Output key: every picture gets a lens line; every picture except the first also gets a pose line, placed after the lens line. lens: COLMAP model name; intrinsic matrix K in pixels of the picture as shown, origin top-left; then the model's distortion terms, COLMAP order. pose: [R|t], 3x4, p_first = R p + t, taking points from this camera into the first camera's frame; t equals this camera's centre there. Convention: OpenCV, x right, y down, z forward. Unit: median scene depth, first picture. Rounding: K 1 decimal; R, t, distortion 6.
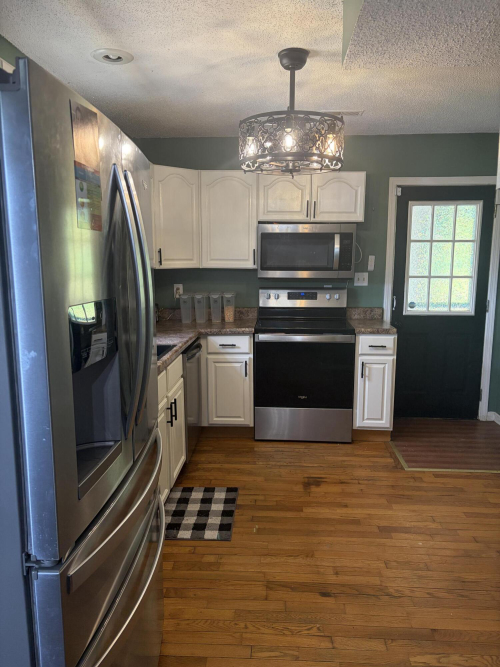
lens RADIAL K [[499.2, 0, 248.3], [0, 499.2, 343.7], [0, 0, 1]] dist [0.044898, -0.045669]
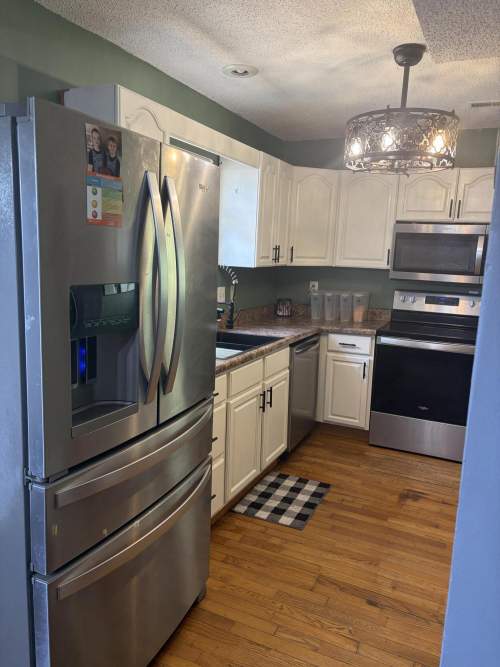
lens RADIAL K [[499.2, 0, 248.3], [0, 499.2, 343.7], [0, 0, 1]] dist [0.044898, -0.045669]
pose [[0.923942, 0.102700, -0.368488, 0.191922], [-0.102005, 0.994553, 0.021423, -0.000094], [0.368681, 0.017794, 0.929386, -0.007184]]
